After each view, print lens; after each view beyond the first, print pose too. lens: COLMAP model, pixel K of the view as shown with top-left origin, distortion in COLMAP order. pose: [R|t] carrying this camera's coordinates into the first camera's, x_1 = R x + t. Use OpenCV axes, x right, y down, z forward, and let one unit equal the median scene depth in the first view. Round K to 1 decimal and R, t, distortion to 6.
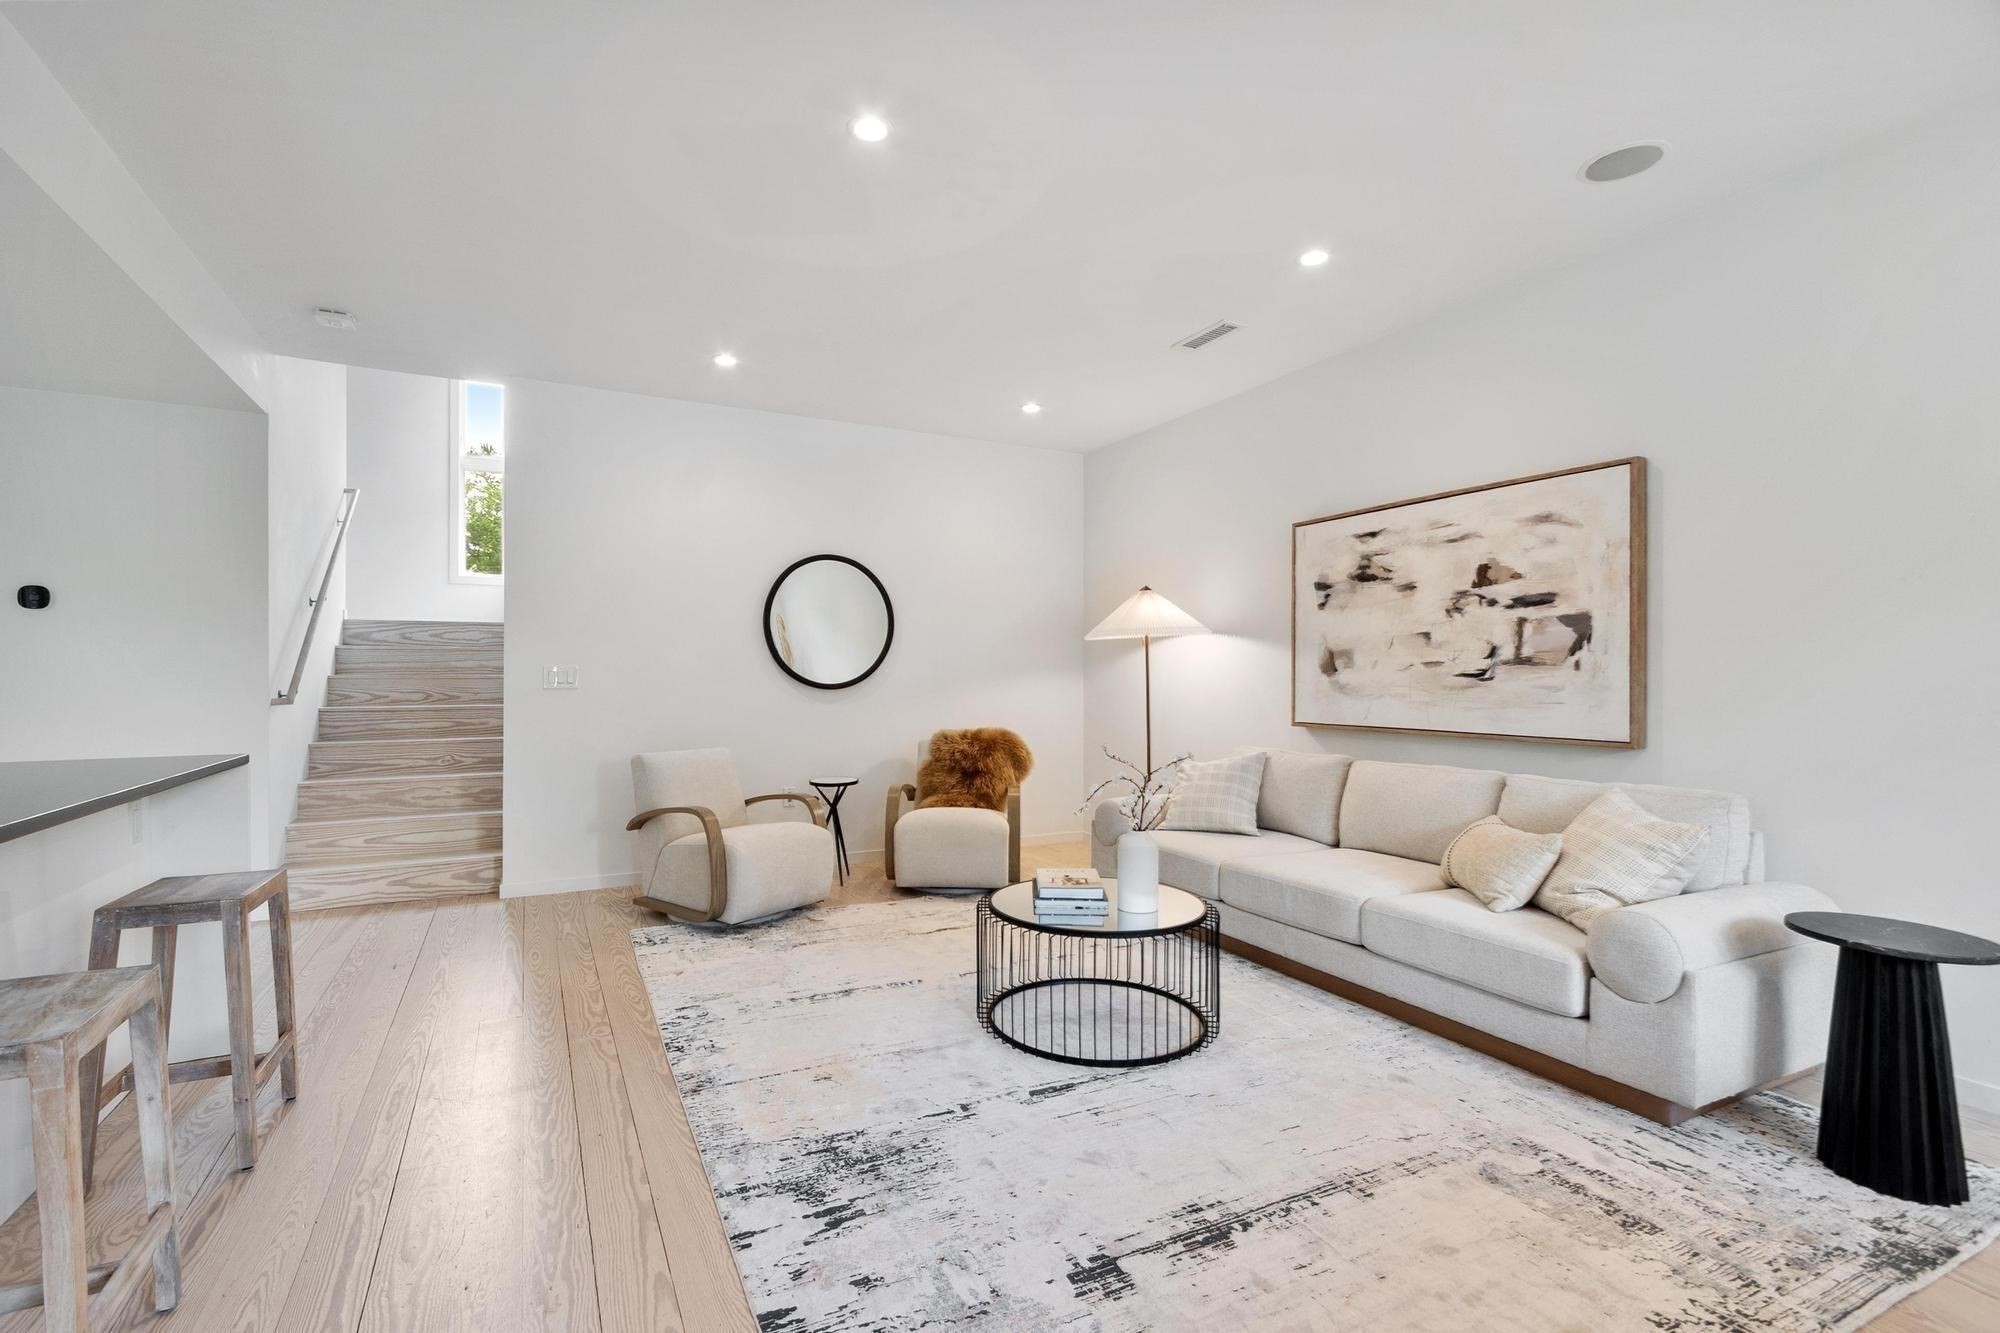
lens RADIAL K [[932.3, 0, 996.9], [0, 932.3, 670.3], [0, 0, 1]] dist [0.010487, 0.000390]
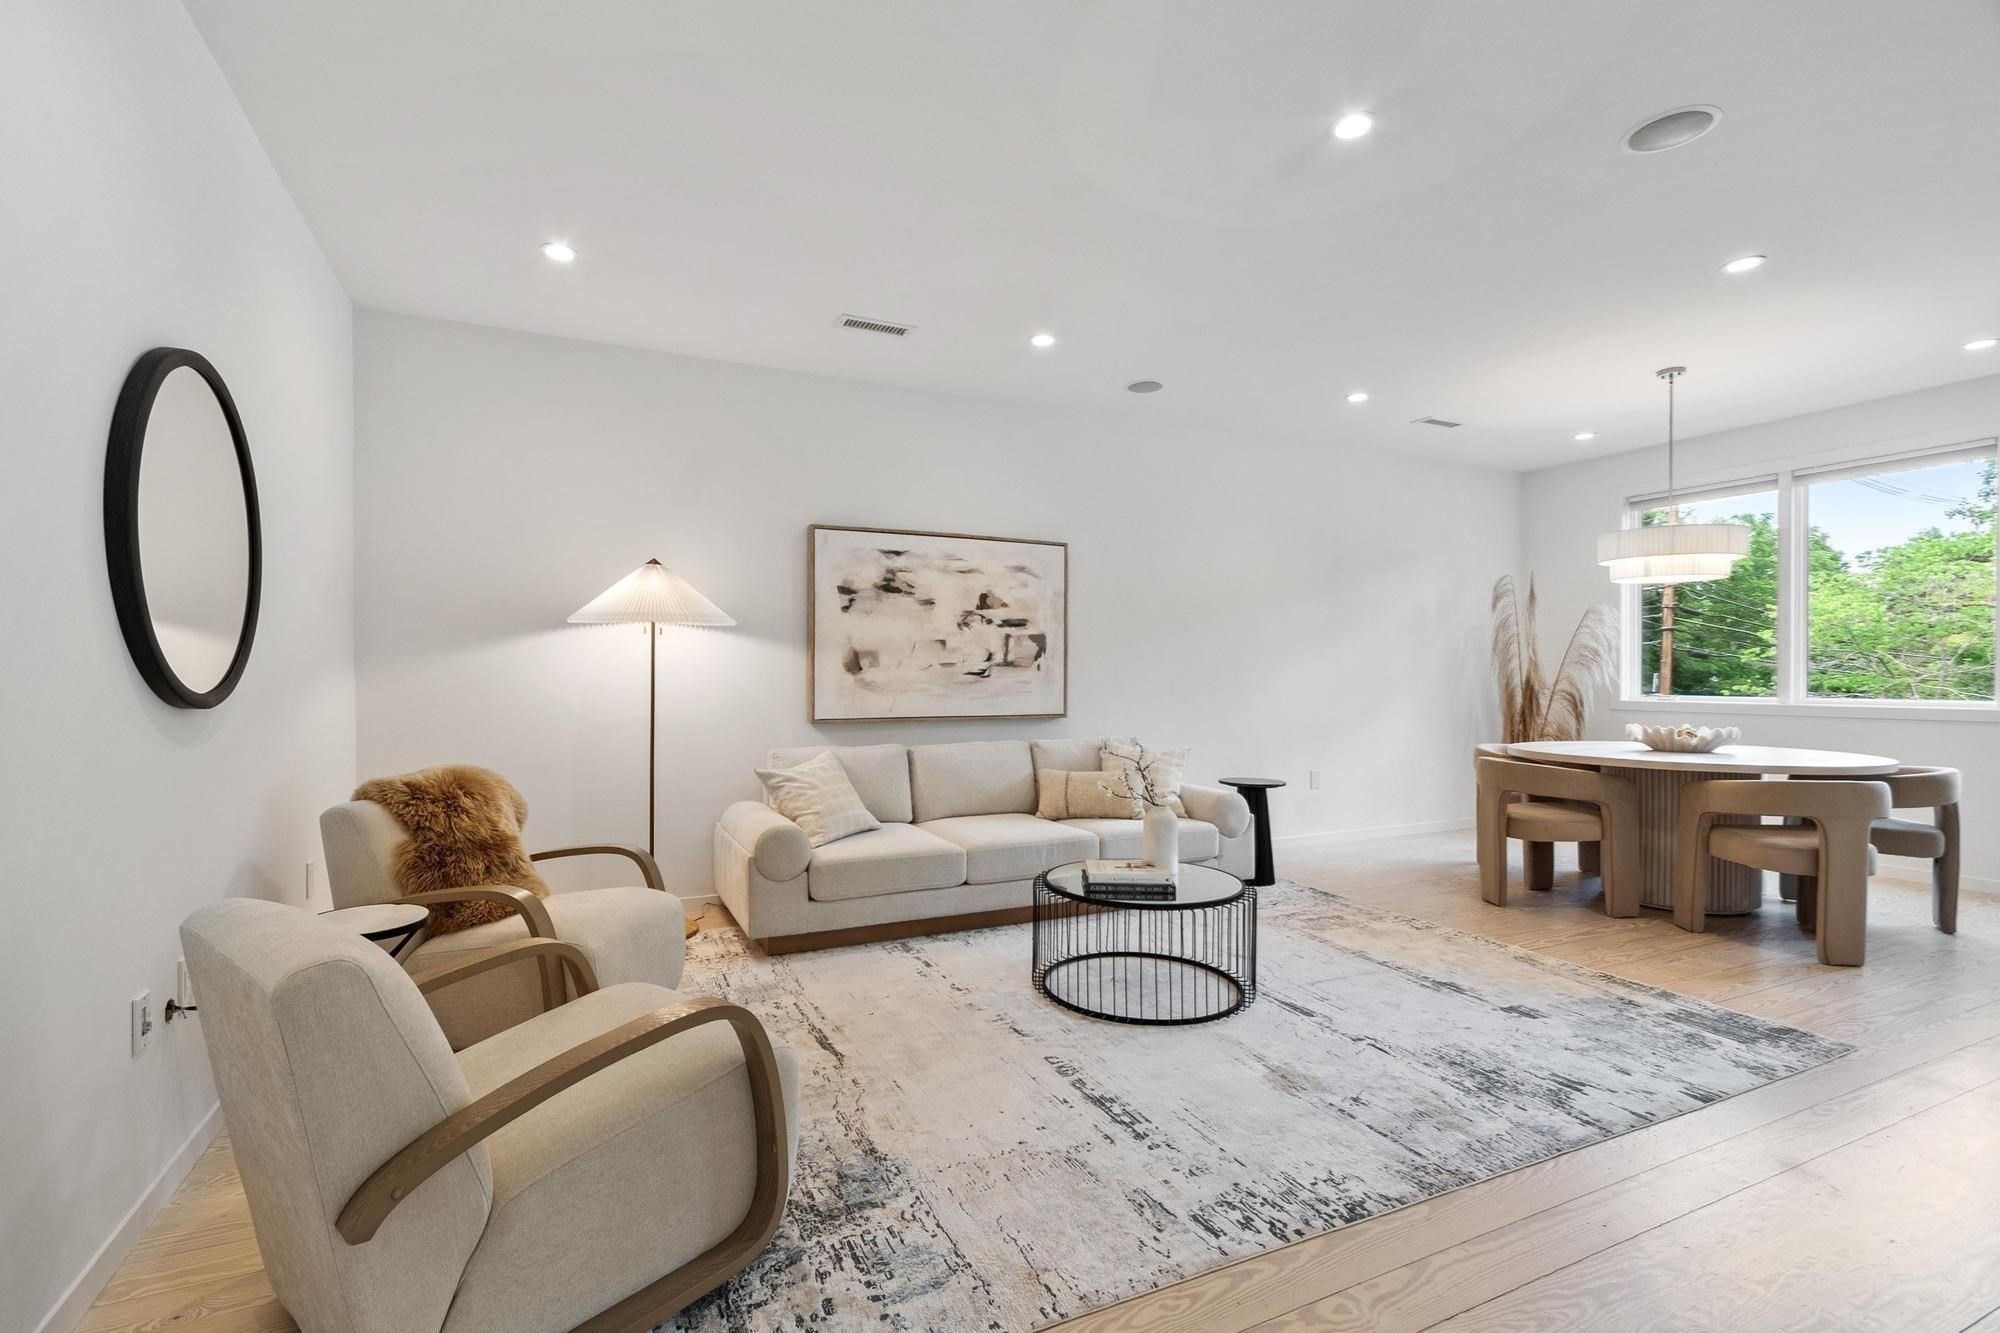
lens RADIAL K [[857.5, 0, 993.6], [0, 857.5, 677.3], [0, 0, 1]] dist [0.001422, -0.000178]
pose [[0.029732, 0.000029, 0.999558, -0.748566], [-0.002980, 0.999996, 0.000059, 0.010604], [-0.999553, -0.002980, 0.029732, 0.951551]]
